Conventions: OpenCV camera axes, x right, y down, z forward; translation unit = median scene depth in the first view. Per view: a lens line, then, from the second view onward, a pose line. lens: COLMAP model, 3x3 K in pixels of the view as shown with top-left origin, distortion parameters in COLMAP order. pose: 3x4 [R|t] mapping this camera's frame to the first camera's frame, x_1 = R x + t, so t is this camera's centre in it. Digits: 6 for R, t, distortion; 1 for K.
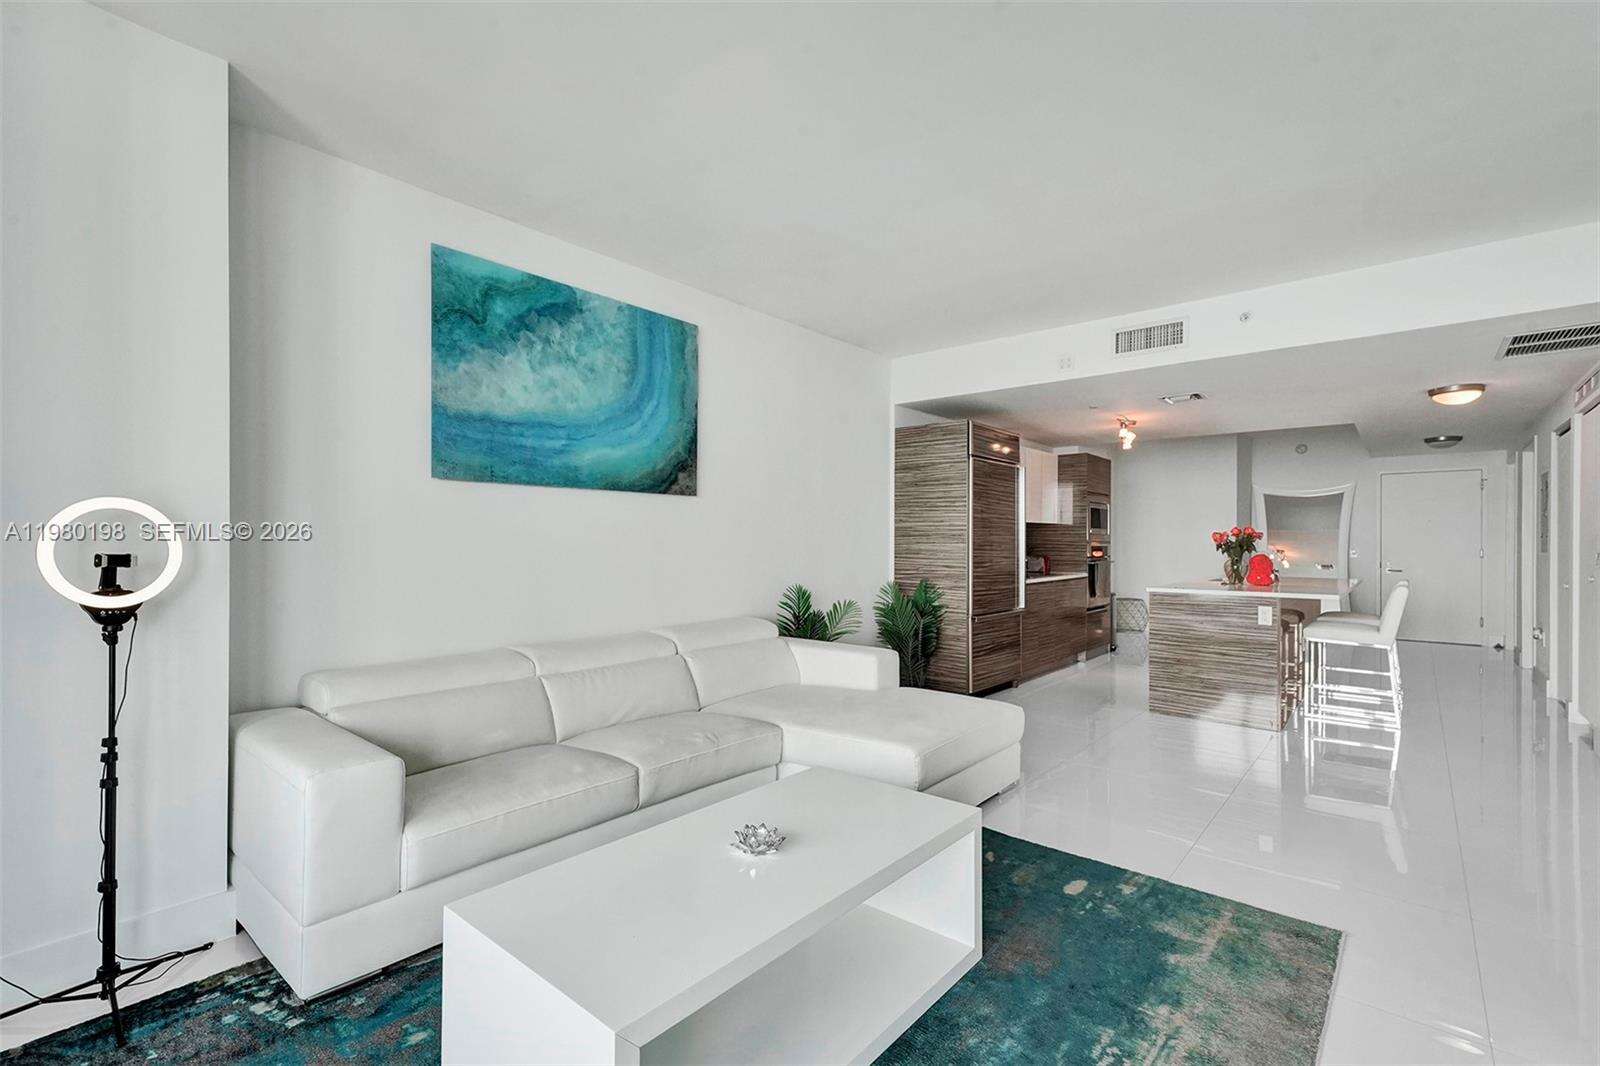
lens RADIAL K [[729.5, 0, 796.0], [0, 729.5, 543.8], [0, 0, 1]] dist [0.018575, -0.000142]
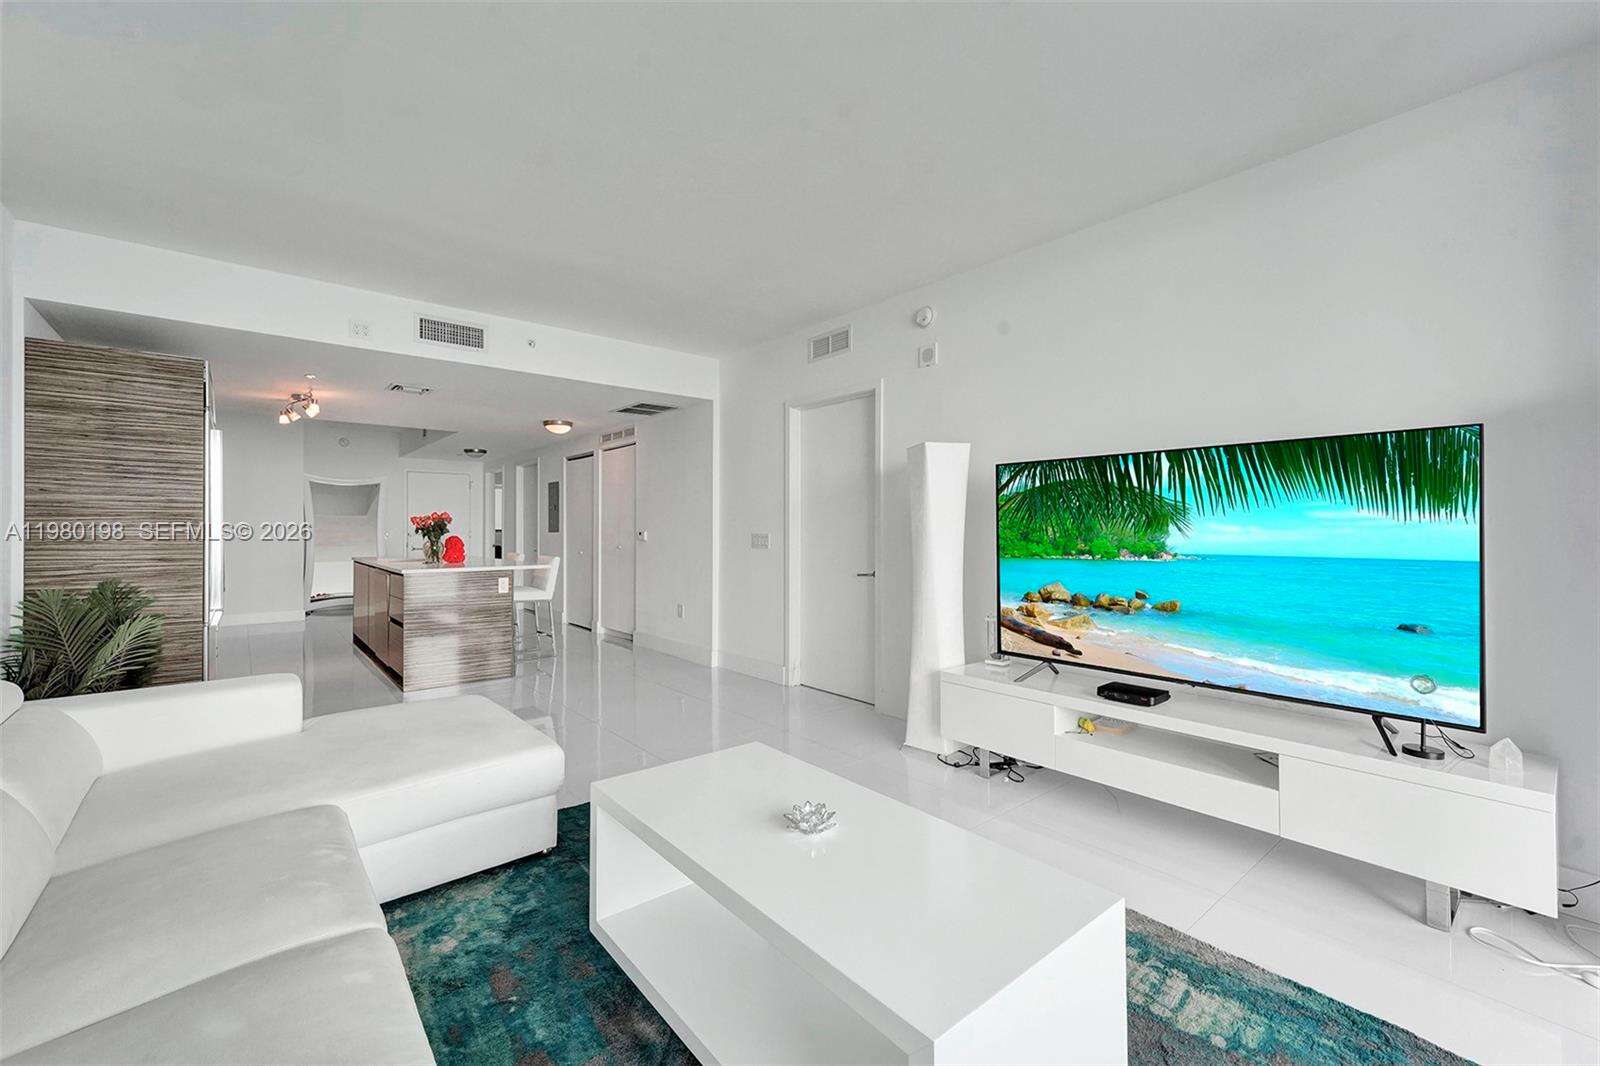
lens RADIAL K [[659.7, 0, 802.9], [0, 659.7, 538.4], [0, 0, 1]] dist [-0.017100, 0.006842]
pose [[0.155970, -0.016569, 0.987623, -0.411093], [0.001868, 0.999862, 0.016480, 0.001830], [-0.987760, -0.000726, 0.155980, 0.379038]]
